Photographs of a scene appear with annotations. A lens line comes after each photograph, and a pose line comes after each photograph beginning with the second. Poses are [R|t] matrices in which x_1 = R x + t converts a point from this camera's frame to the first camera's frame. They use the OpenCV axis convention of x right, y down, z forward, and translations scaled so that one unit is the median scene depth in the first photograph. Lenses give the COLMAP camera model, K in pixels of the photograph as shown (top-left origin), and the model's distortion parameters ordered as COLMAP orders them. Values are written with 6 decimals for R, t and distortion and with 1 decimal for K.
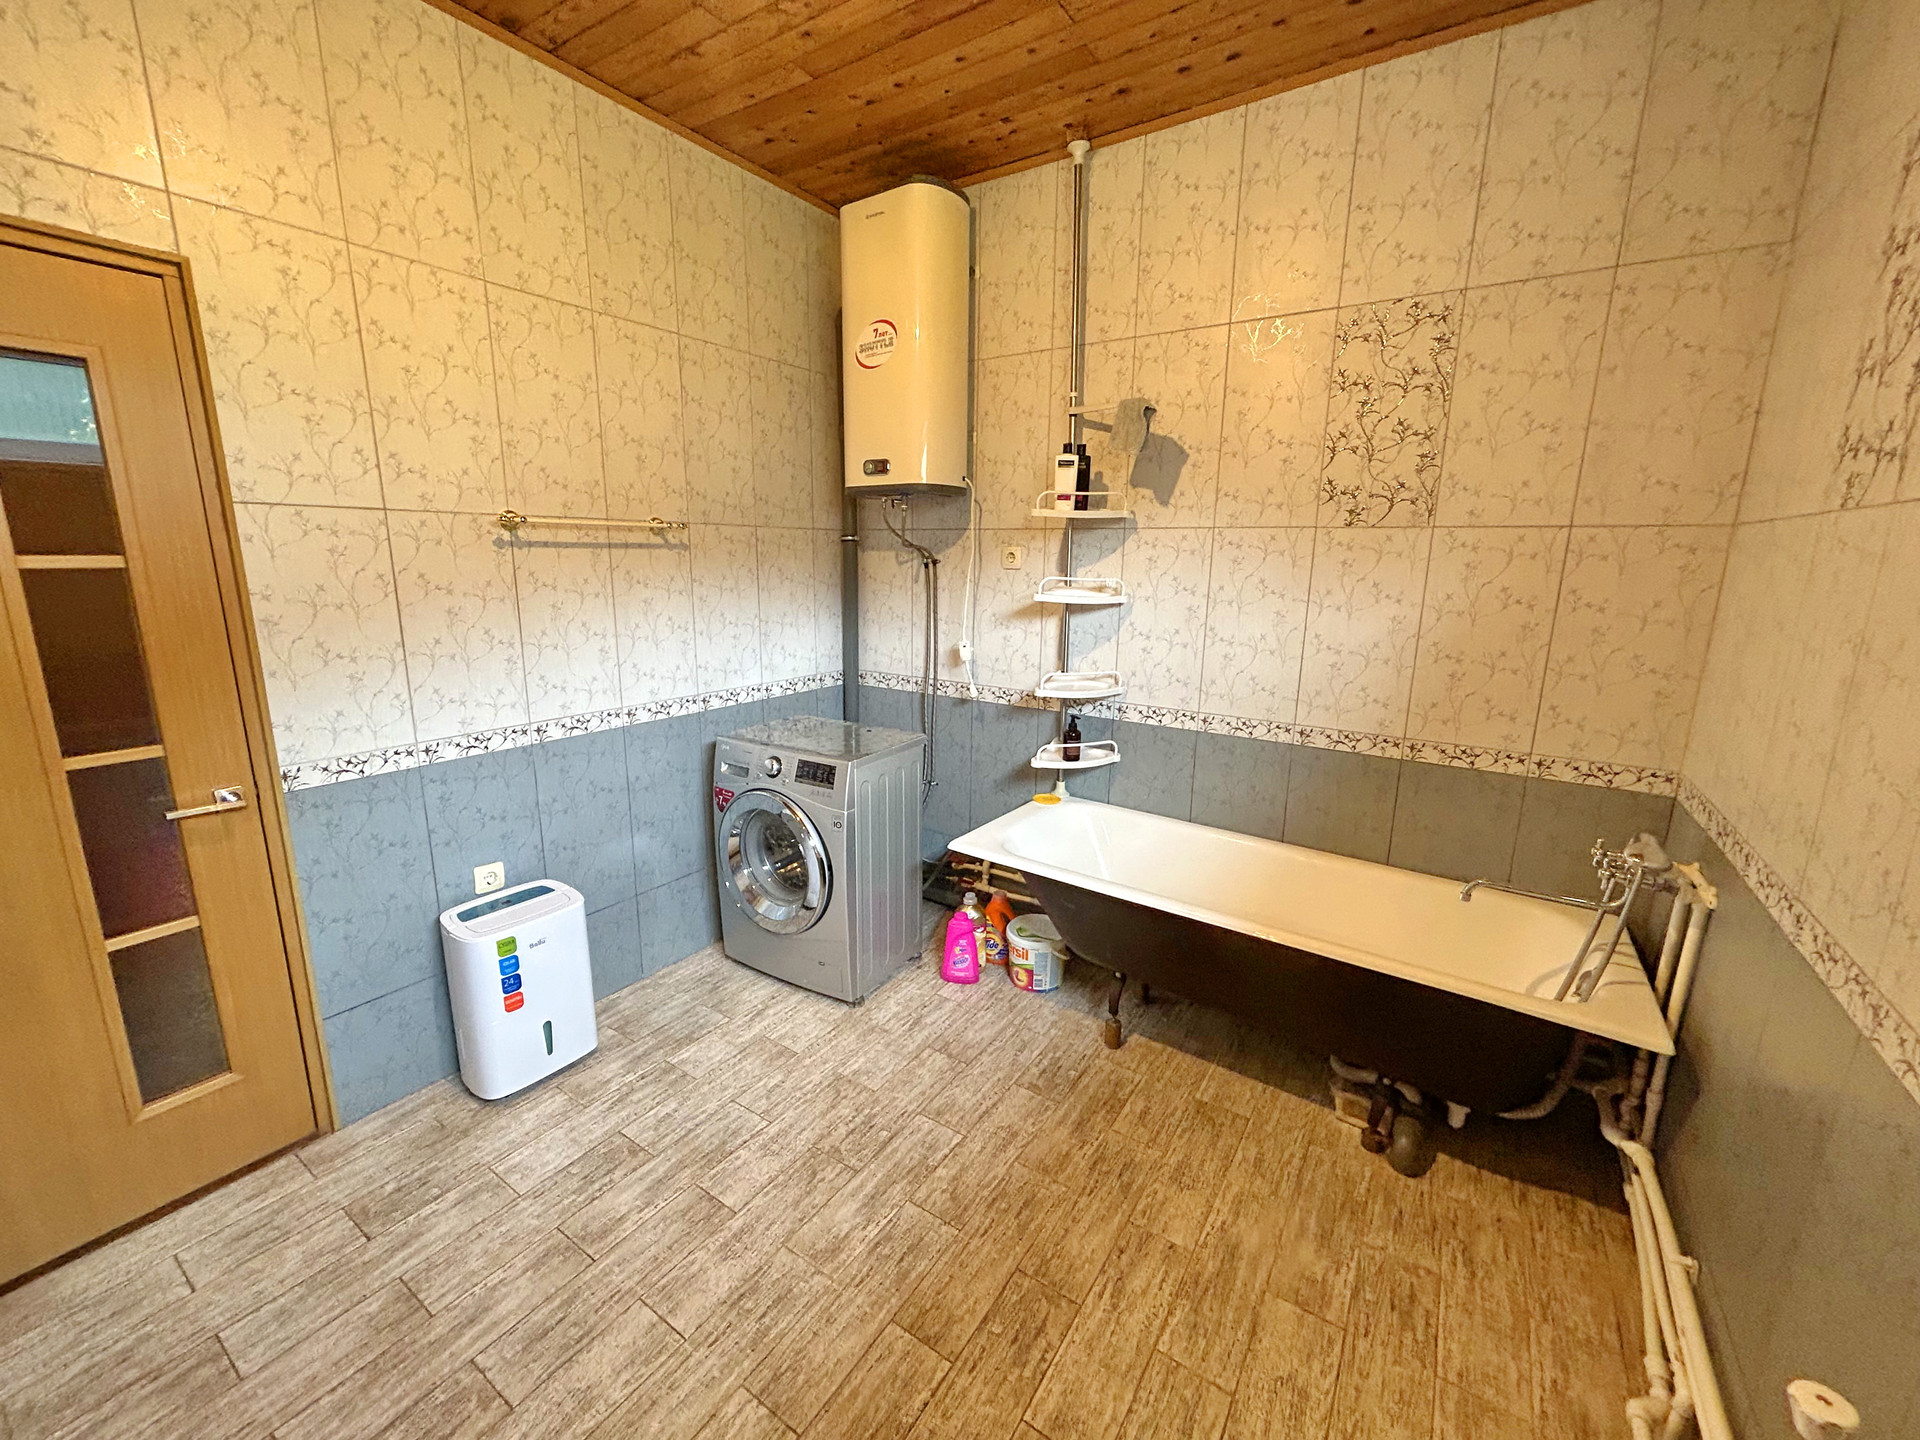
lens RADIAL K [[781.3, 0, 932.8], [0, 781.3, 724.2], [0, 0, 1]] dist [-0.000988, 0.001009]
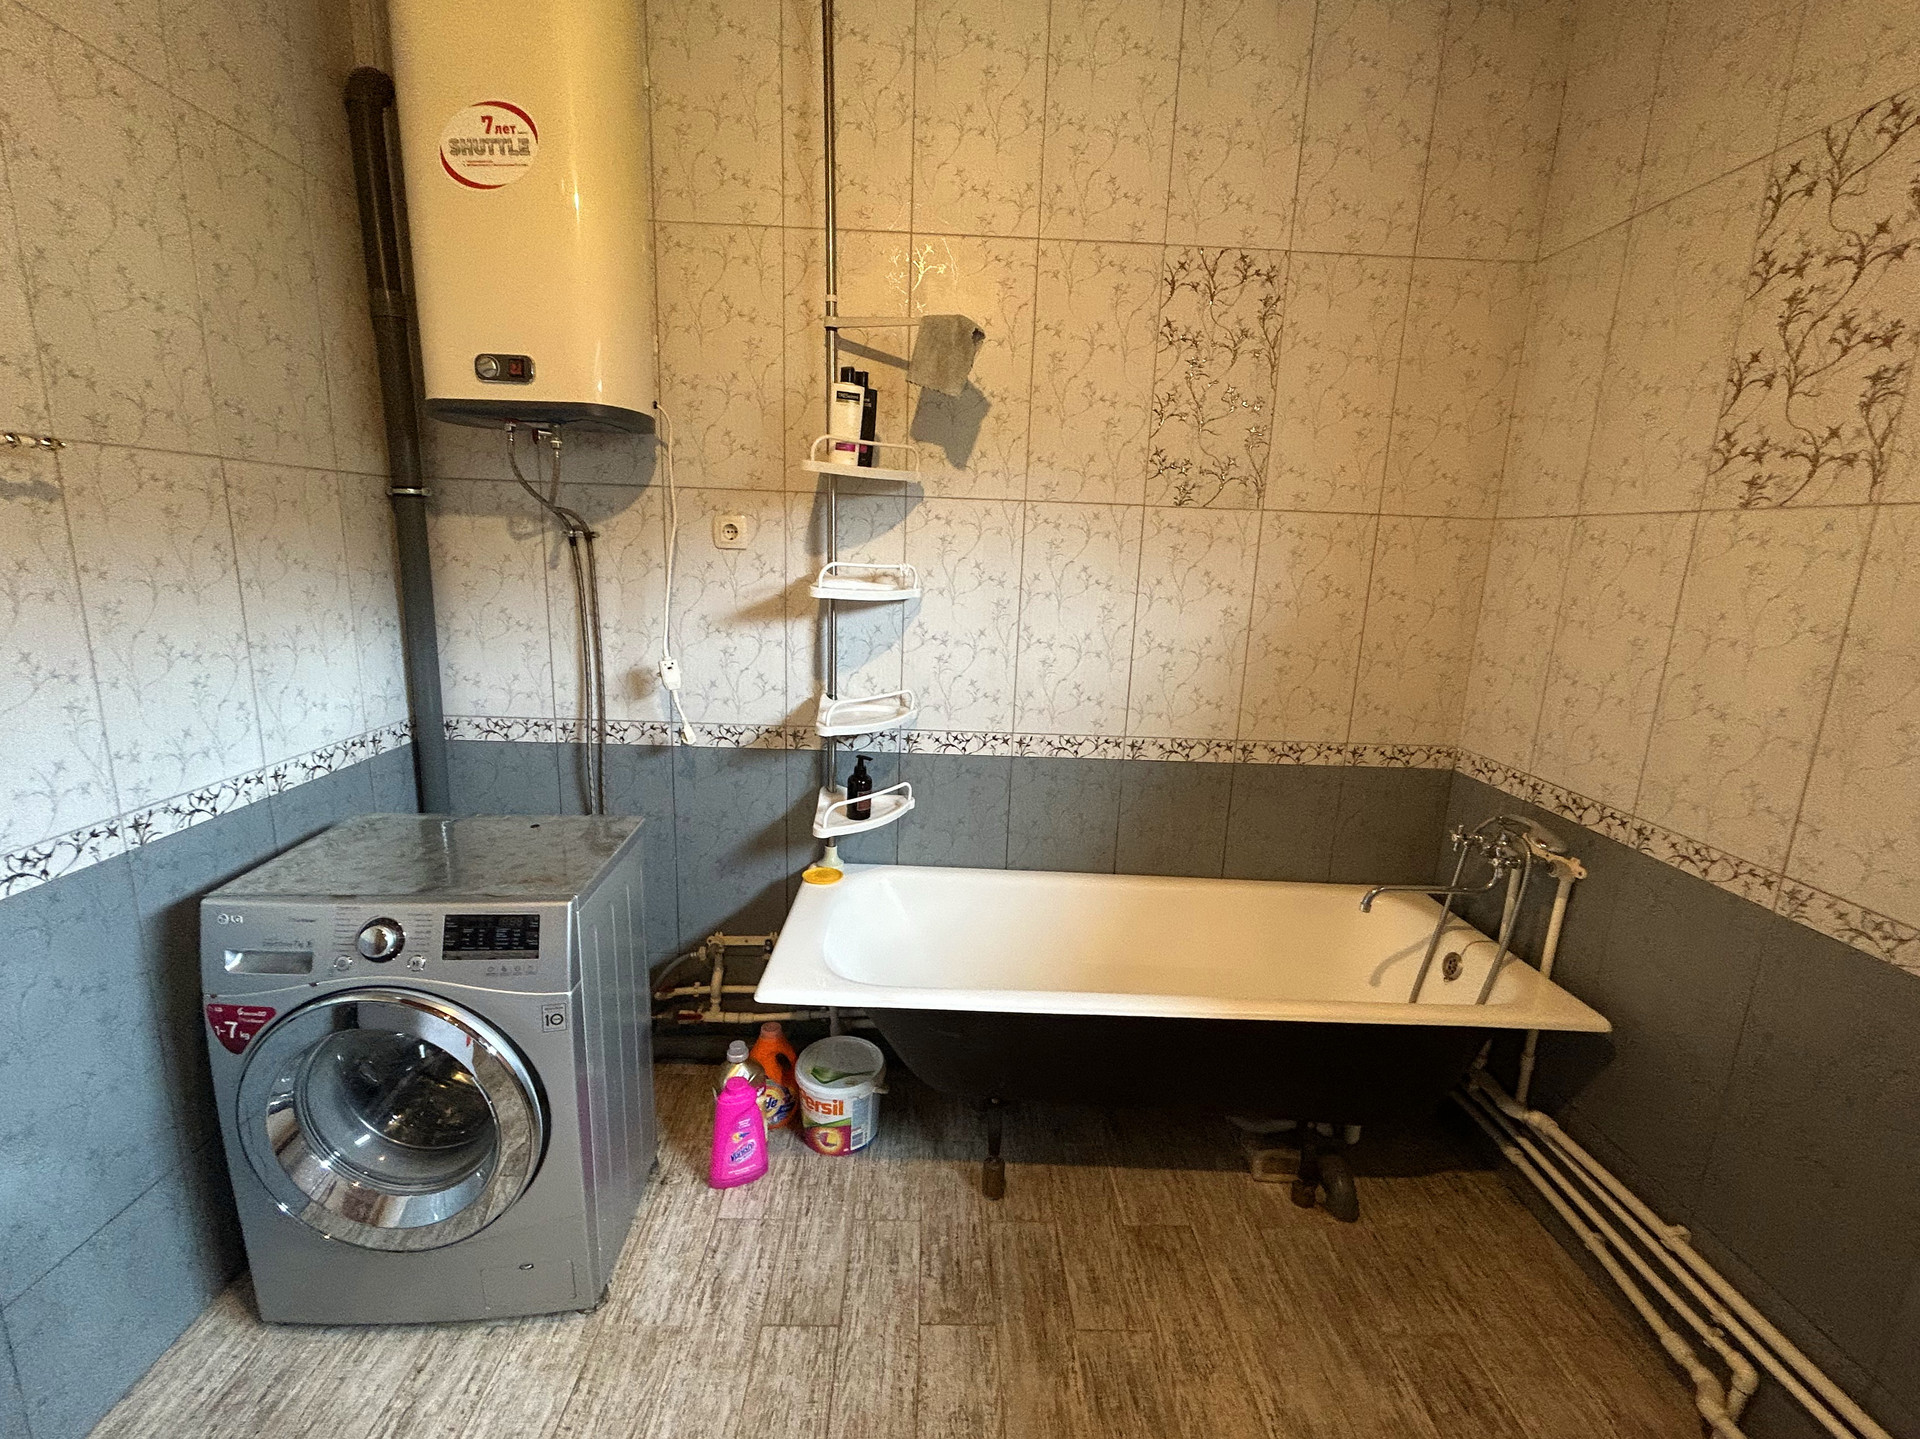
lens RADIAL K [[845.1, 0, 954.6], [0, 845.1, 719.6], [0, 0, 1]] dist [-0.003317, 0.002433]
pose [[0.805570, -0.107788, 0.582614, -0.205450], [0.103342, 0.993802, 0.040972, -0.069798], [-0.583419, 0.027203, 0.811716, 0.334487]]
